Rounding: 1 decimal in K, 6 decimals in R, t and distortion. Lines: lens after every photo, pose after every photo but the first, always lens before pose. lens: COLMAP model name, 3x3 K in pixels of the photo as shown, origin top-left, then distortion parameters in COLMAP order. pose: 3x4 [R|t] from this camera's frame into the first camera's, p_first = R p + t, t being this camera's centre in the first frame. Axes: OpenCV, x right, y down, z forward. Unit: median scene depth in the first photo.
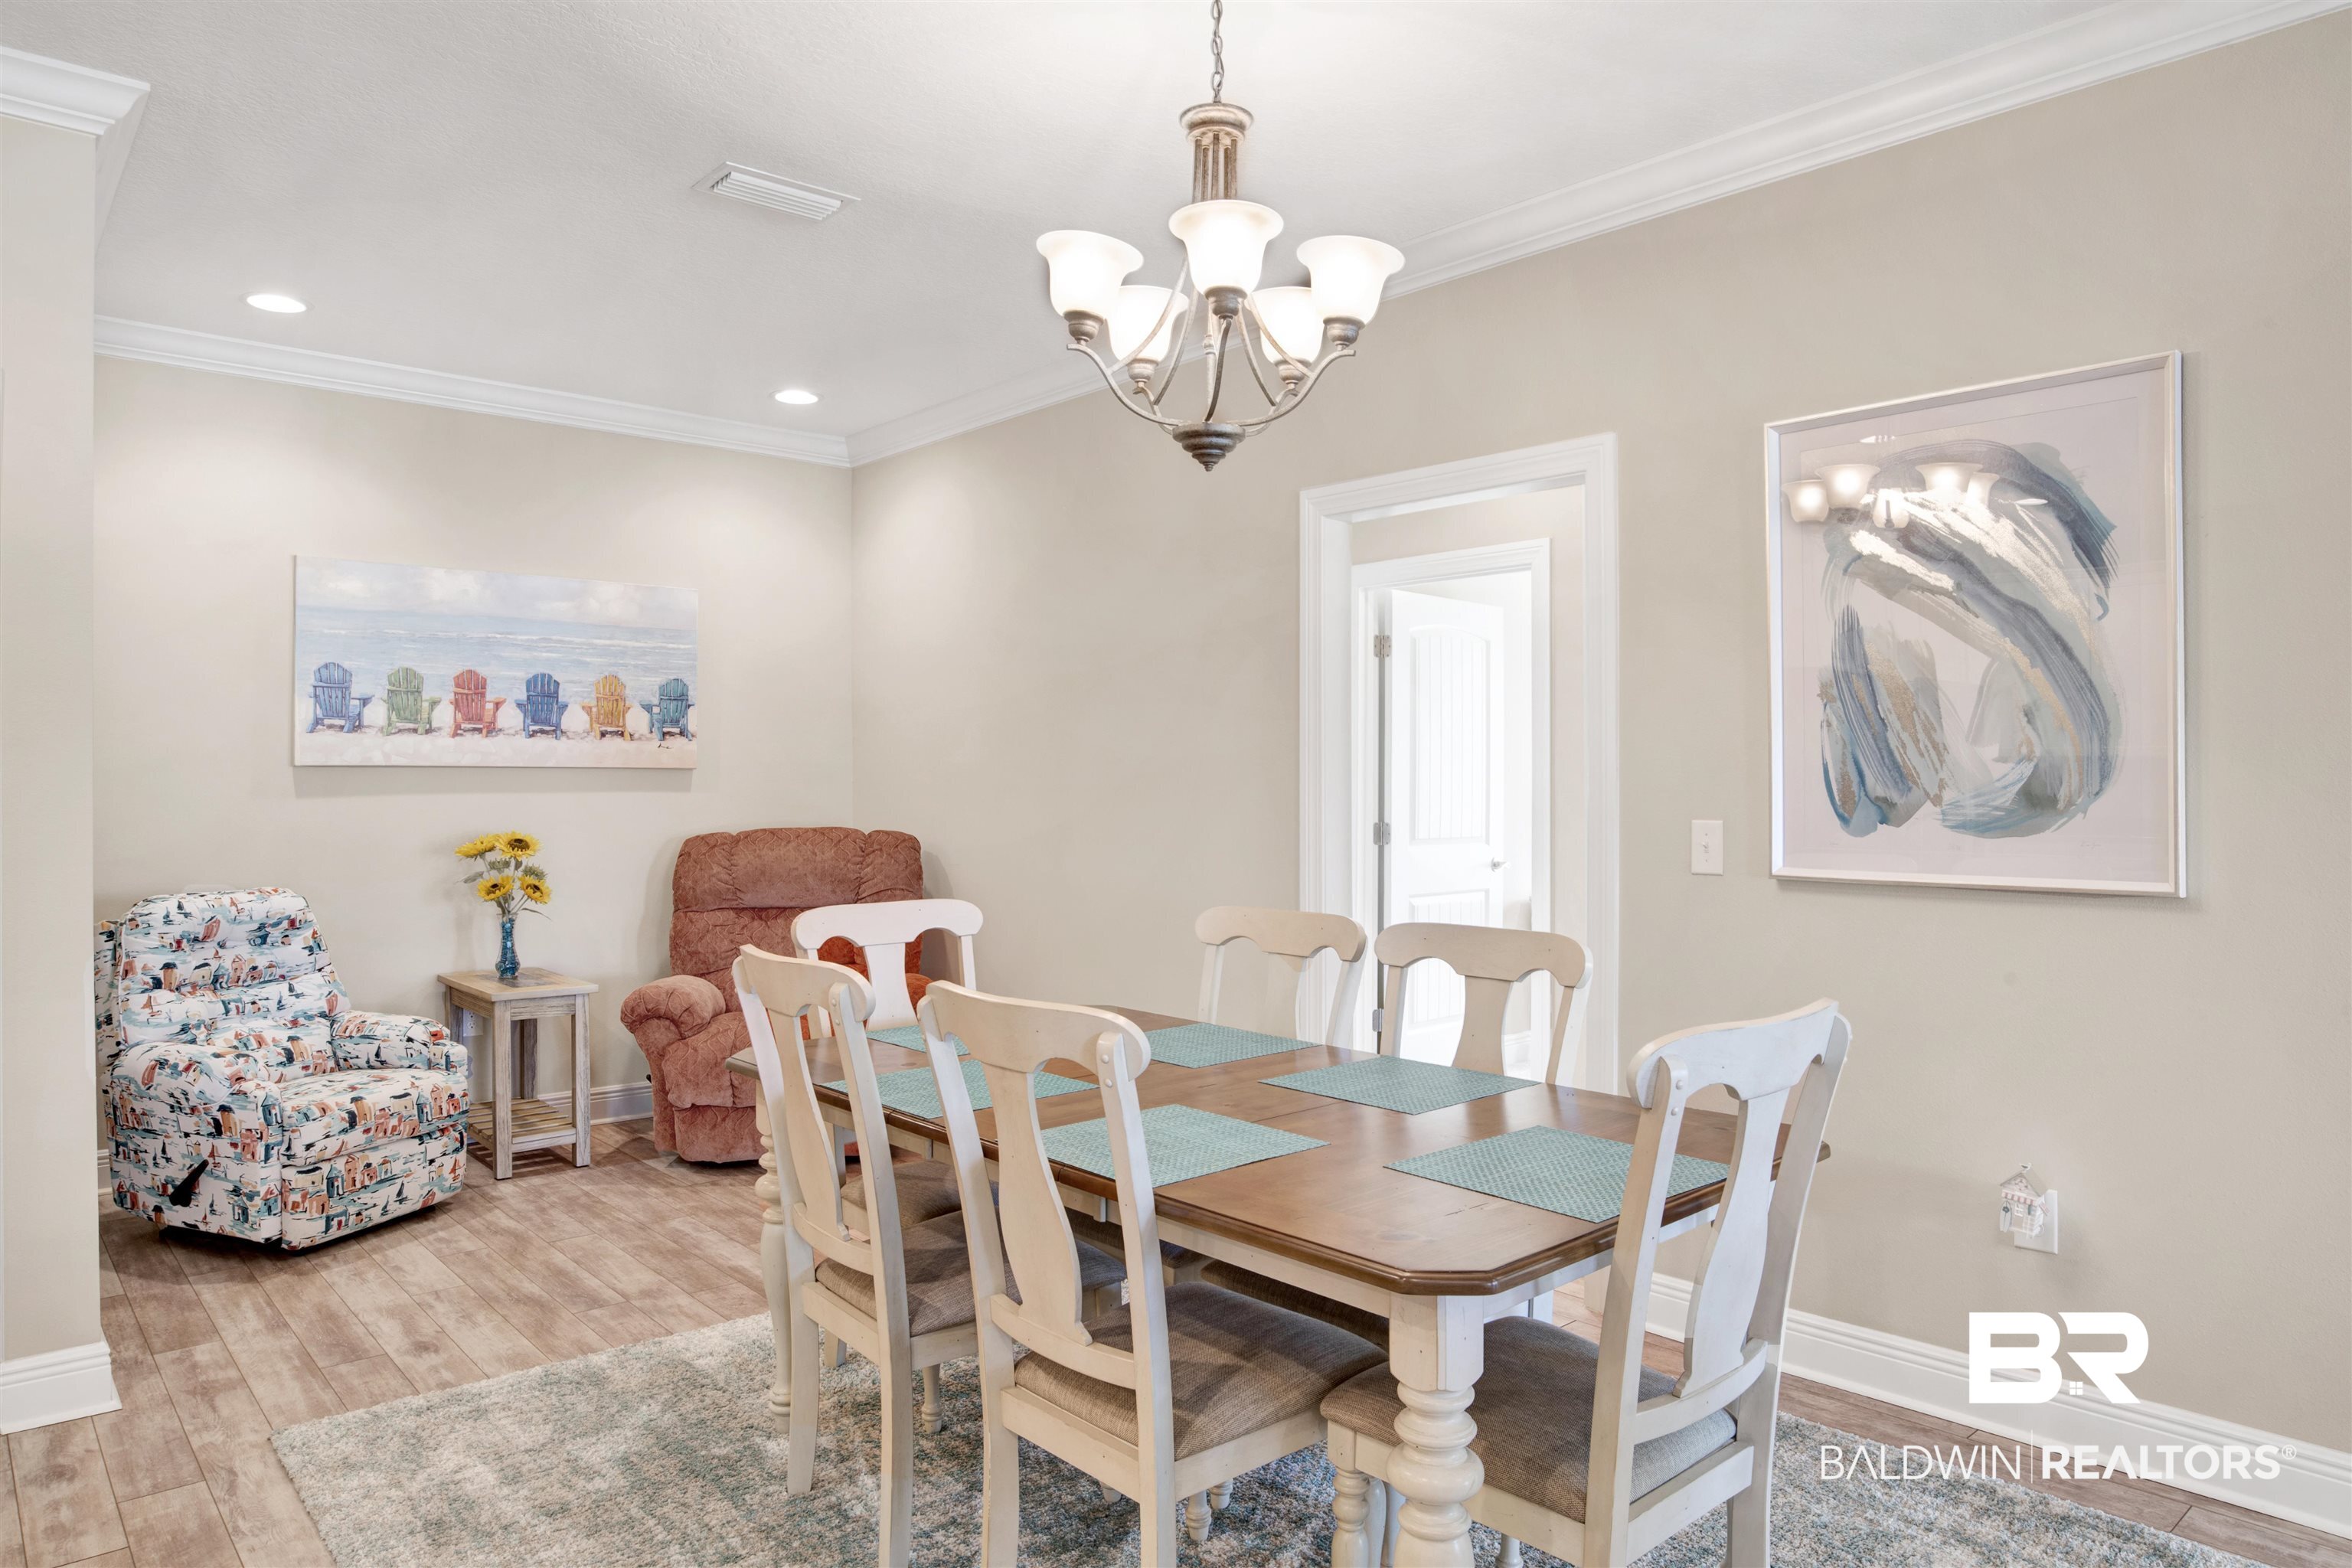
lens RADIAL K [[1500.3, 0, 1128.0], [0, 1500.3, 770.8], [0, 0, 1]] dist [0.001135, 0.001011]
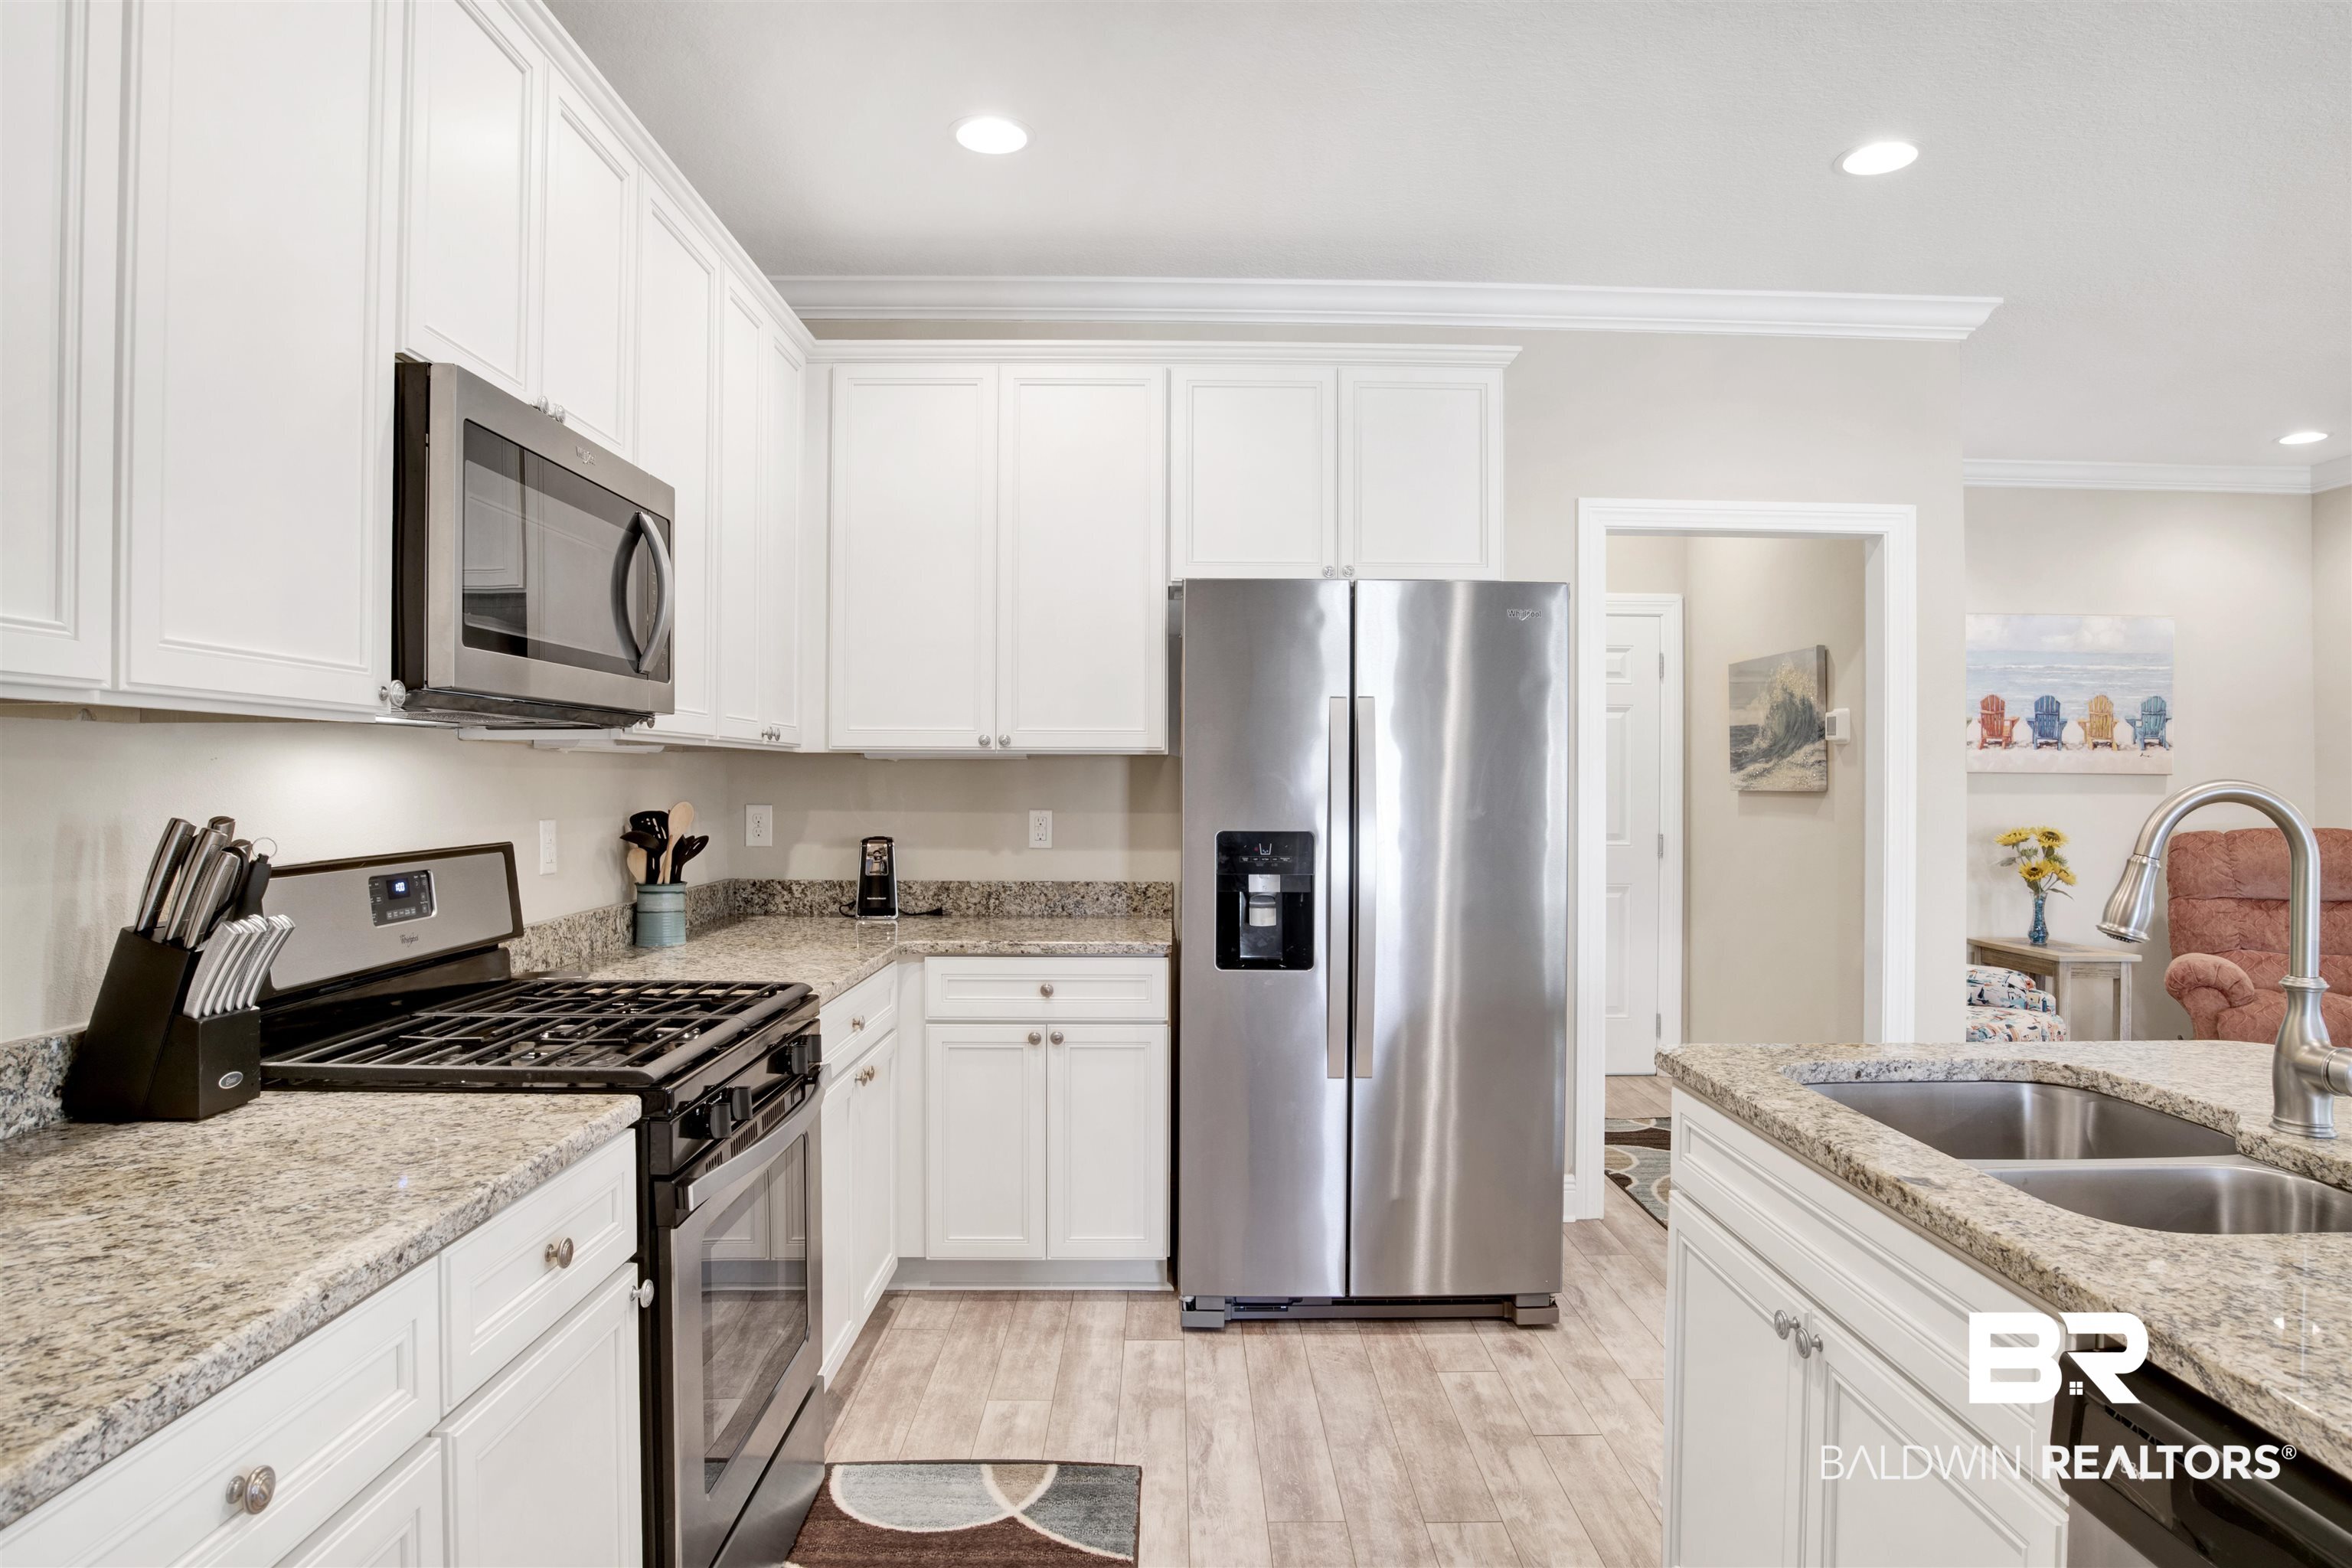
lens RADIAL K [[1342.0, 0, 1183.1], [0, 1342.0, 779.4], [0, 0, 1]] dist [-0.054156, 0.014229]
pose [[0.780211, 0.002028, -0.625513, -0.278258], [-0.000145, 0.999995, 0.003061, -0.000595], [0.625516, -0.002298, 0.780208, -0.271210]]
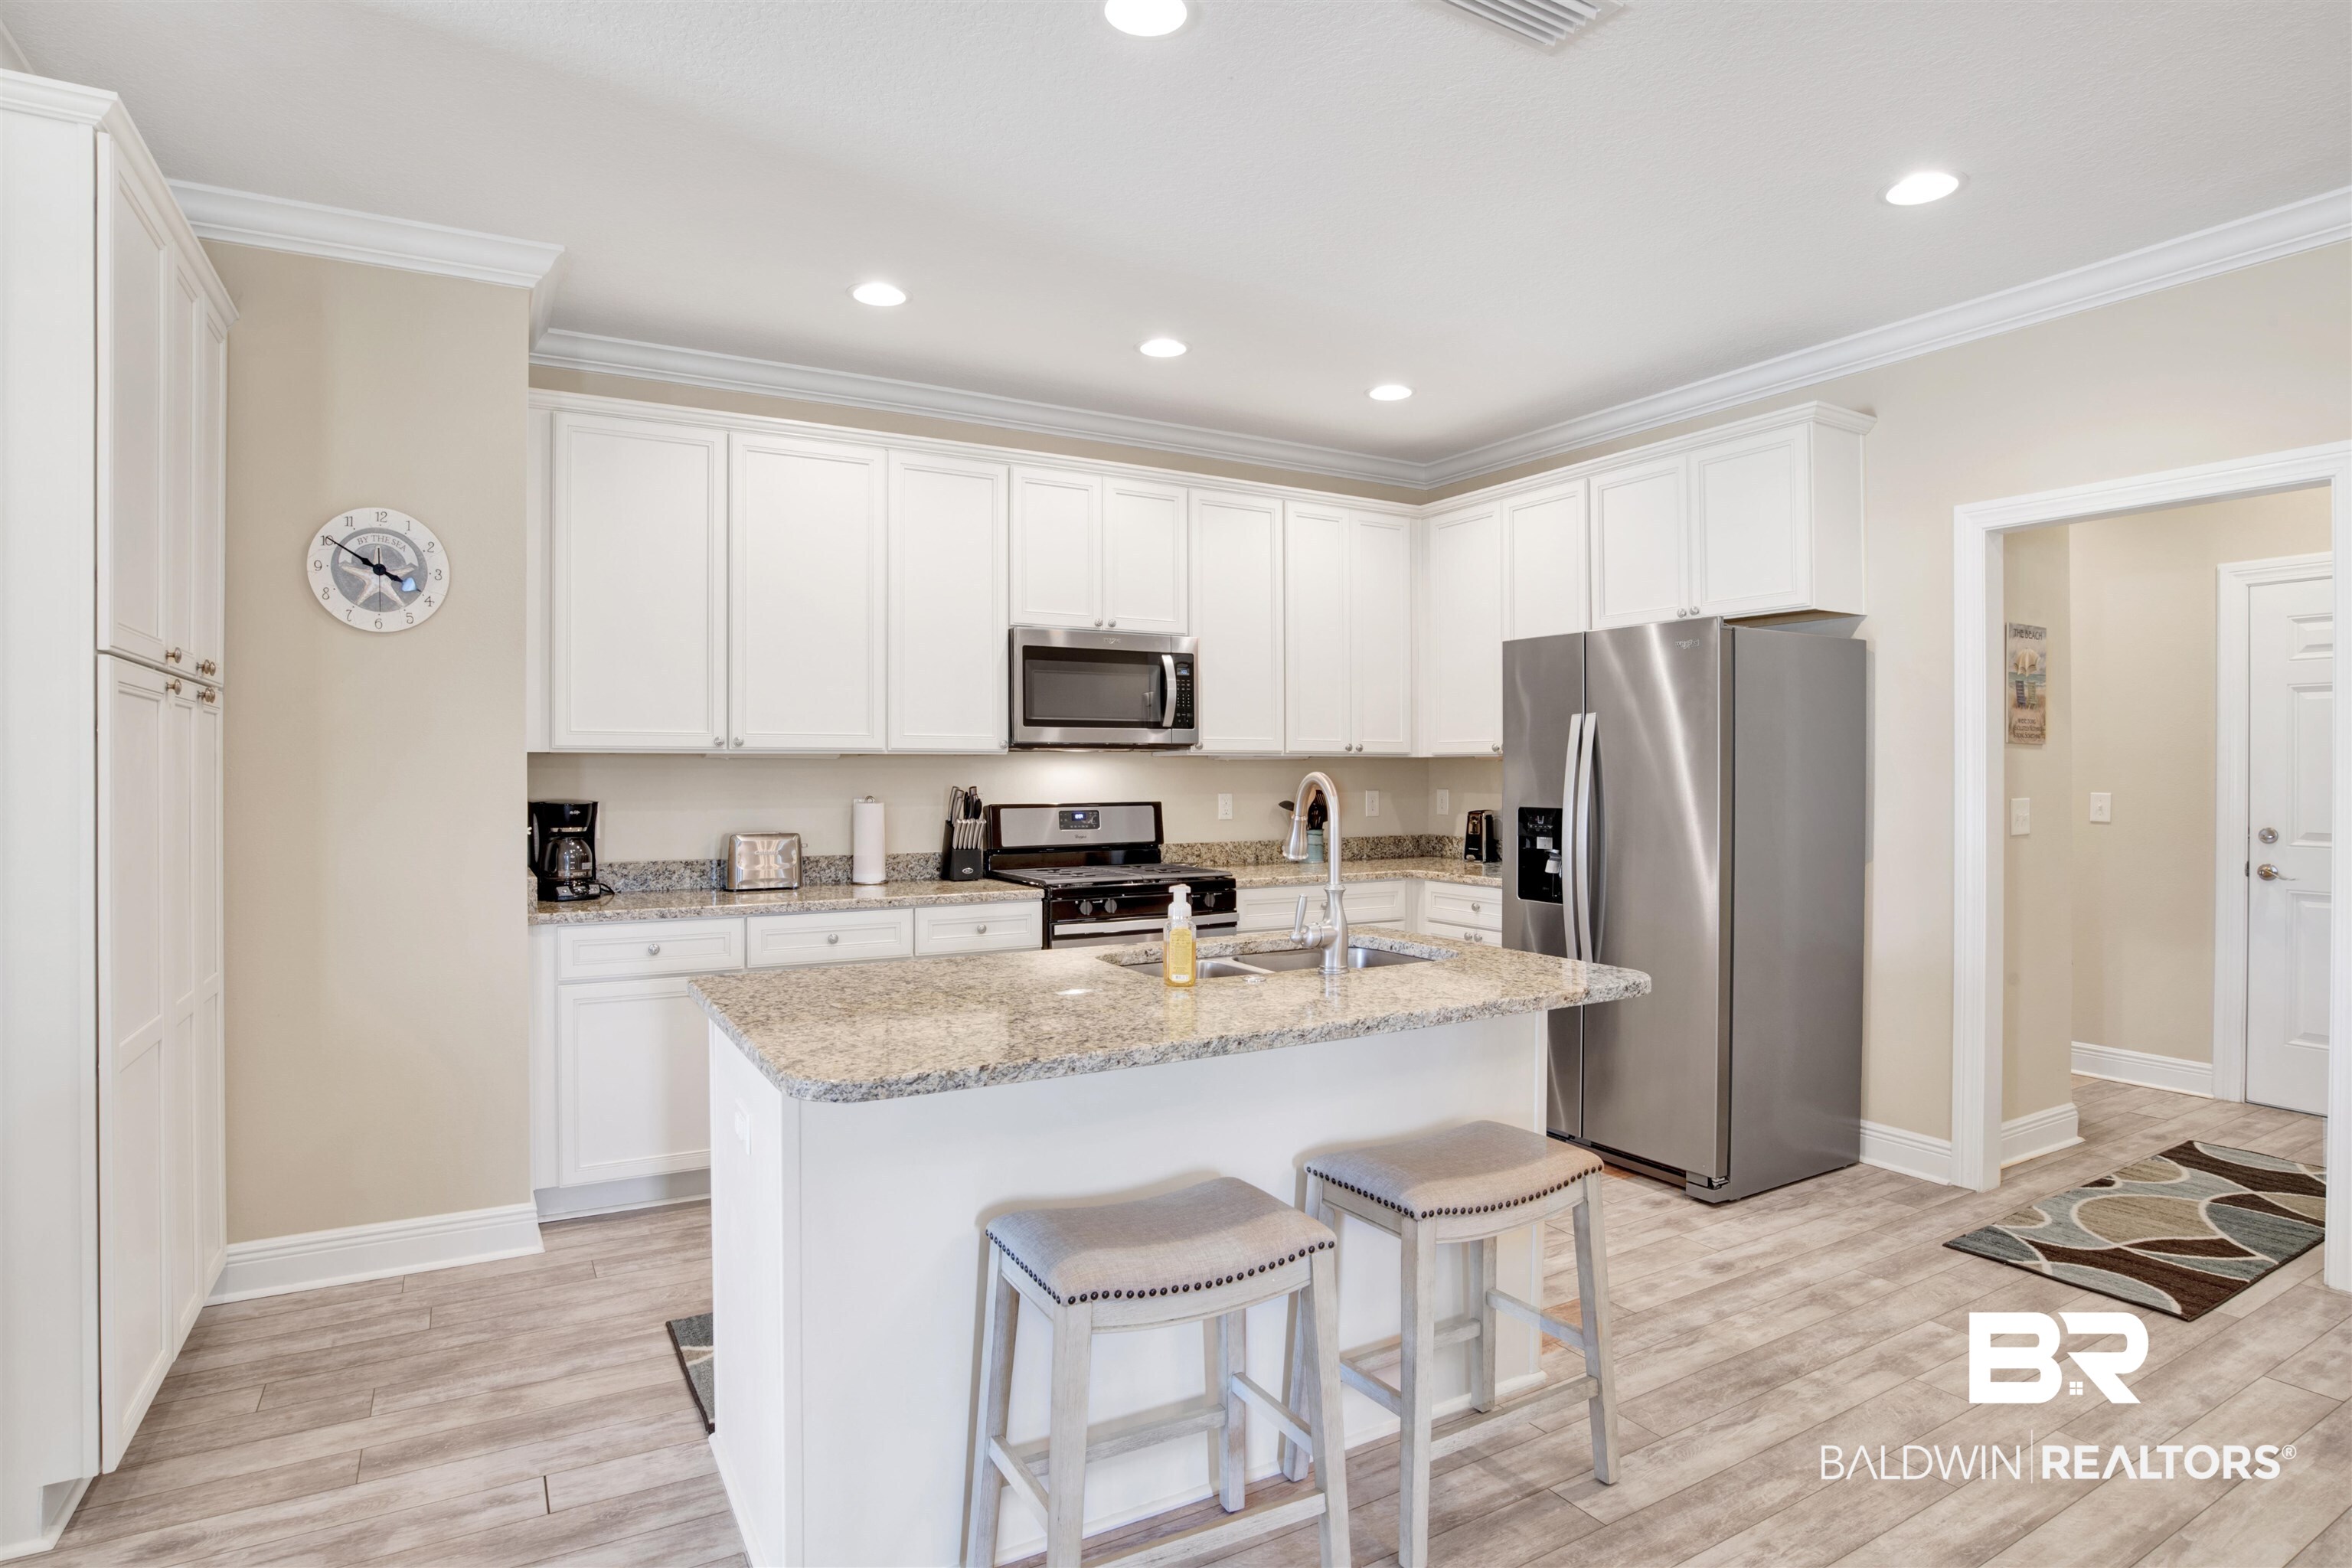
lens RADIAL K [[1231.6, 0, 1197.0], [0, 1231.6, 781.9], [0, 0, 1]] dist [-0.055610, 0.012874]
pose [[-0.147239, 0.006739, -0.989078, 0.190050], [0.005819, 0.999965, 0.005947, 0.001235], [0.989084, -0.004880, -0.147273, 0.100538]]
